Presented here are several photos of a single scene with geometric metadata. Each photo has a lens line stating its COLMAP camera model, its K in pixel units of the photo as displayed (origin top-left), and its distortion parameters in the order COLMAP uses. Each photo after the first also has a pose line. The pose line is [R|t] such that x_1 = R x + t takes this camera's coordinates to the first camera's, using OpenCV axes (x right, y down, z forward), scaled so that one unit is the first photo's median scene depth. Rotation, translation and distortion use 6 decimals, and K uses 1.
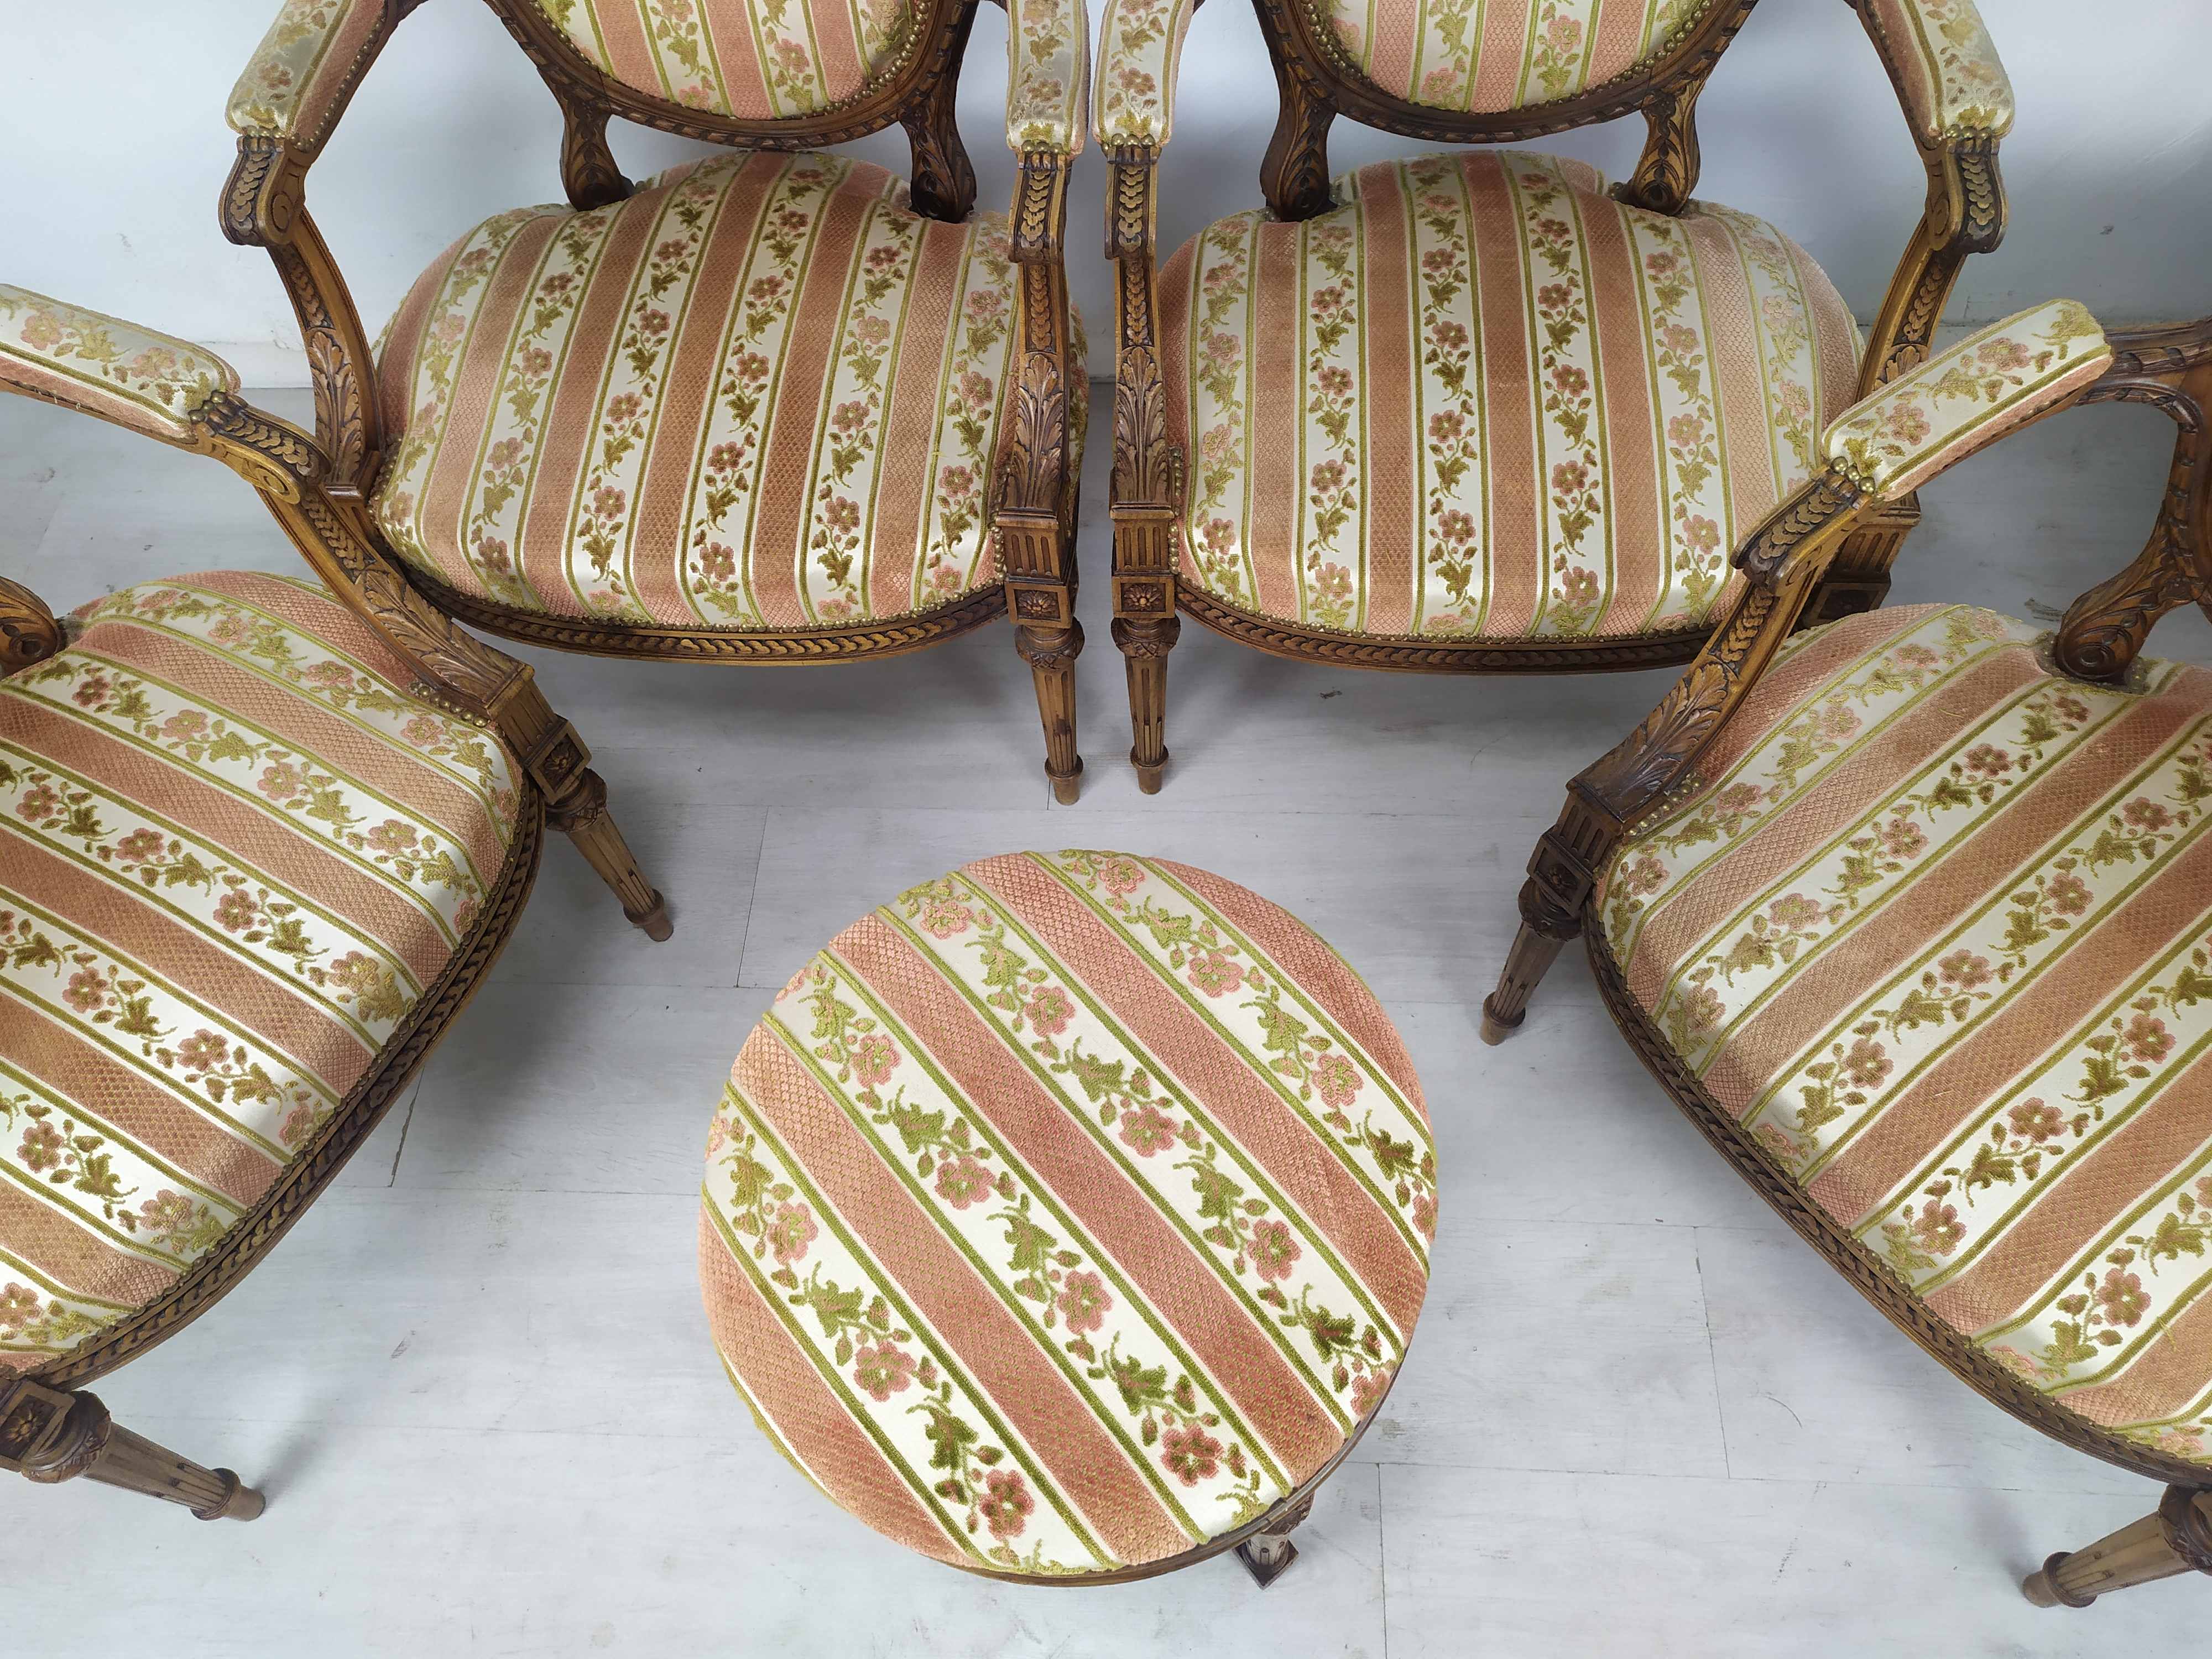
lens RADIAL K [[1670.0, 0, 1104.9], [0, 1670.0, 823.9], [0, 0, 1]] dist [0.065448, -0.076055]
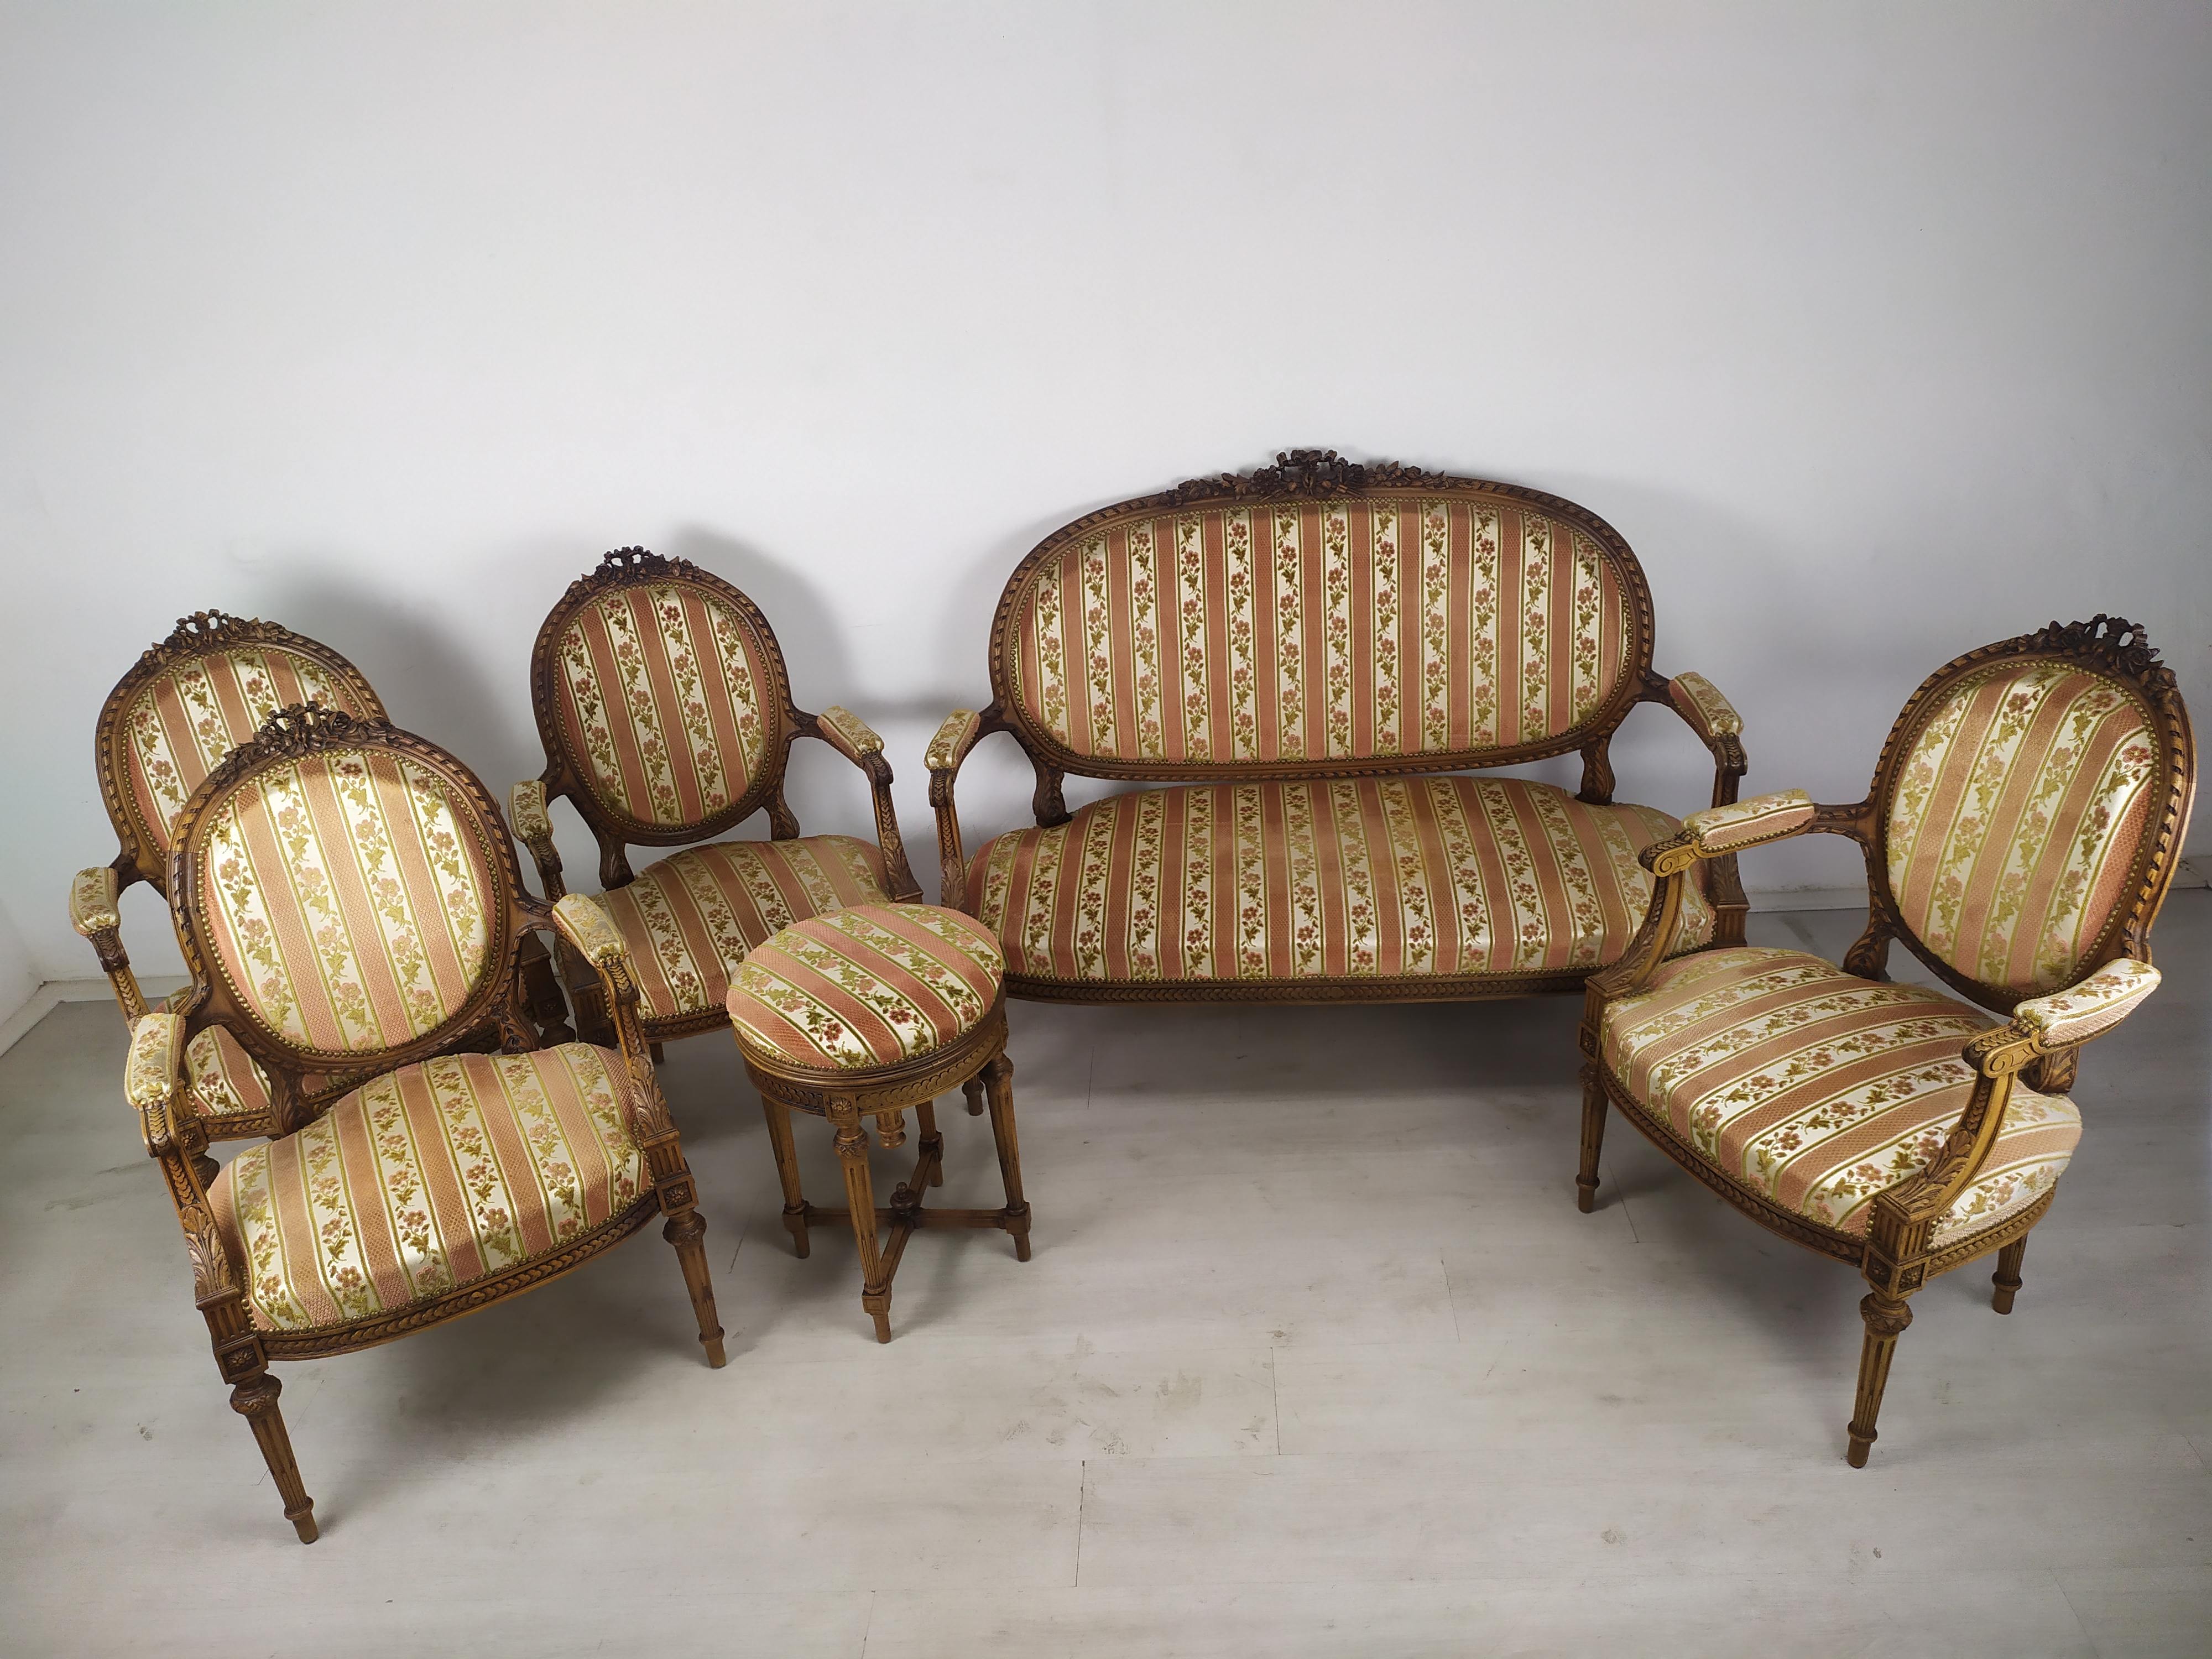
lens RADIAL K [[1670.0, 0, 1131.8], [0, 1670.0, 830.1], [0, 0, 1]] dist [0.065448, -0.076055]
pose [[0.831362, -0.266329, 0.487757, -0.408468], [0.500433, 0.740454, -0.448659, 0.618372], [-0.241670, 0.617088, 0.748865, -0.653731]]
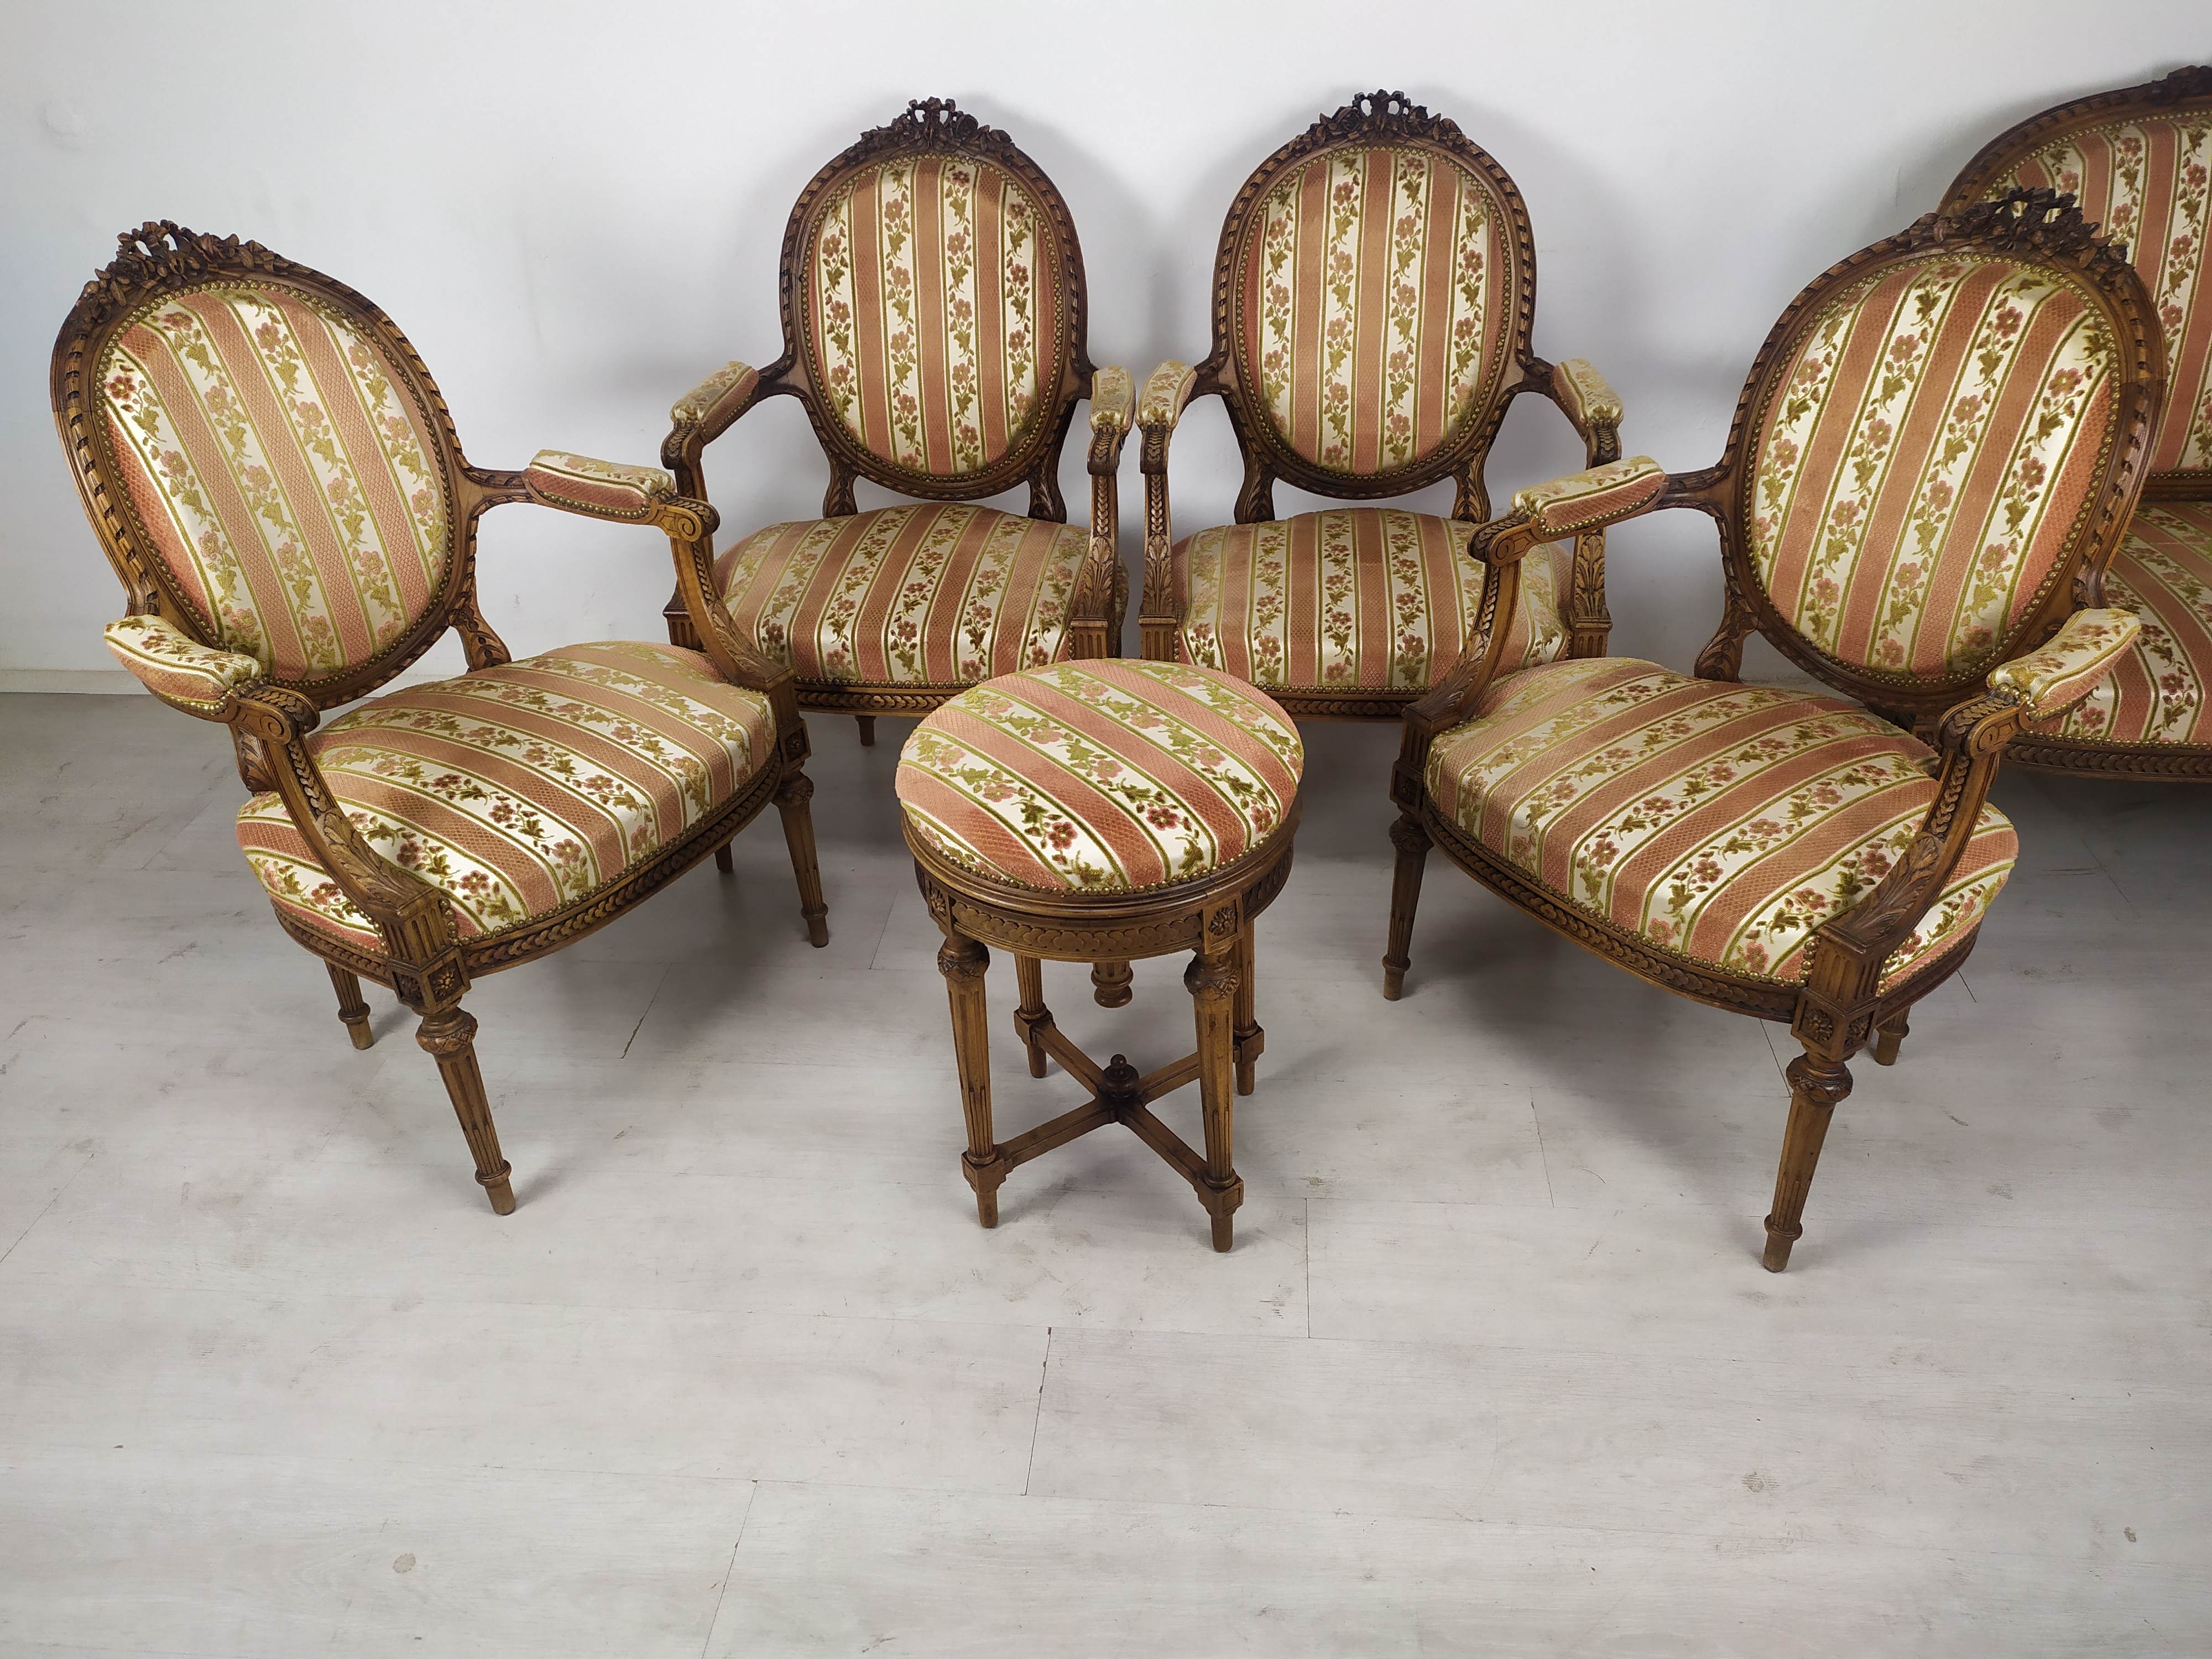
lens RADIAL K [[1670.0, 0, 1112.0], [0, 1670.0, 830.7], [0, 0, 1]] dist [0.065448, -0.076055]
pose [[0.999125, 0.031226, -0.027828, 0.029489], [-0.040542, 0.886627, -0.460705, 0.768439], [0.010287, 0.461430, 0.887117, -0.395631]]
